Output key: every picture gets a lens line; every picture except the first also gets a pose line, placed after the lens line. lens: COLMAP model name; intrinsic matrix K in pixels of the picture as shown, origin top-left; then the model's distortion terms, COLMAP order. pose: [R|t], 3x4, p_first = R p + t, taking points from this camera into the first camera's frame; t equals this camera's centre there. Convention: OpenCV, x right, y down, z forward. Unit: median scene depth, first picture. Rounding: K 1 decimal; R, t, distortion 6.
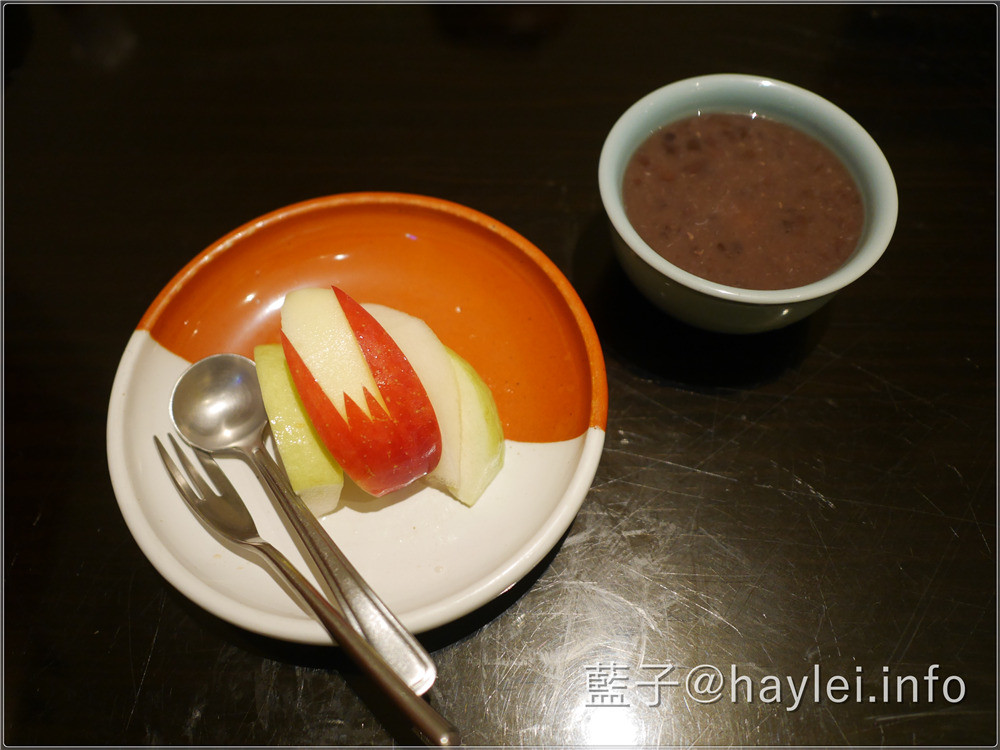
lens RADIAL K [[855.3, 0, 499.8], [0, 855.3, 376.3], [0, 0, 1]] dist [-0.046835, -0.014768]
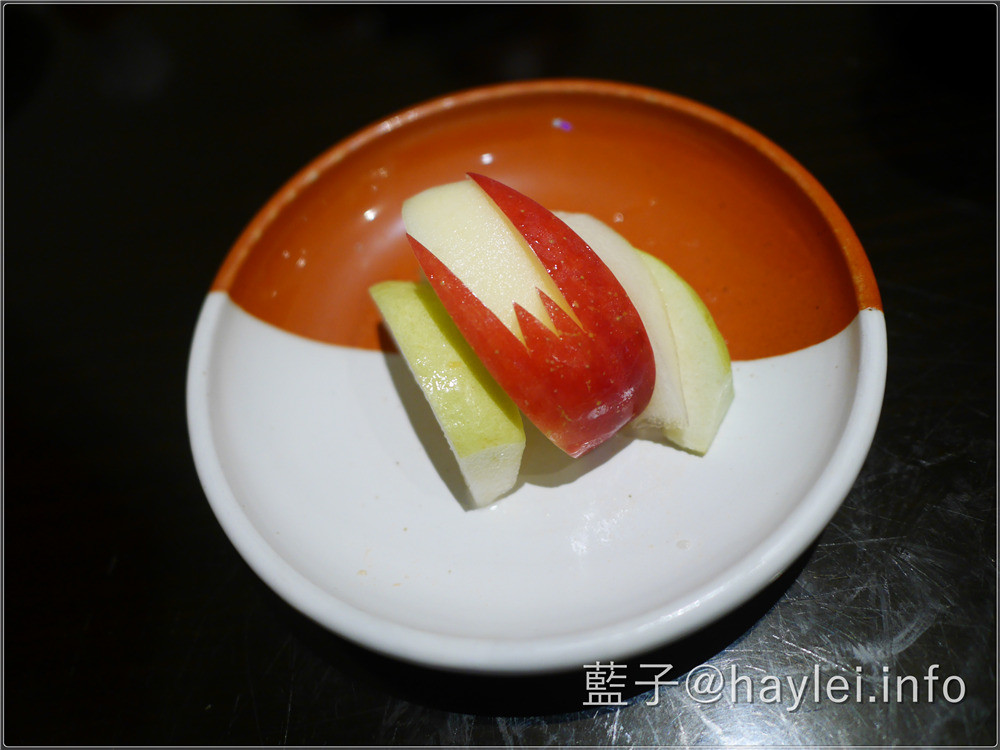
lens RADIAL K [[855.3, 0, 500.1], [0, 855.3, 373.4], [0, 0, 1]] dist [-0.046835, -0.014768]
pose [[0.985282, -0.156540, -0.068658, -0.145872], [0.151031, 0.985350, -0.079212, 0.121616], [0.080052, 0.067677, 0.994491, 0.298348]]
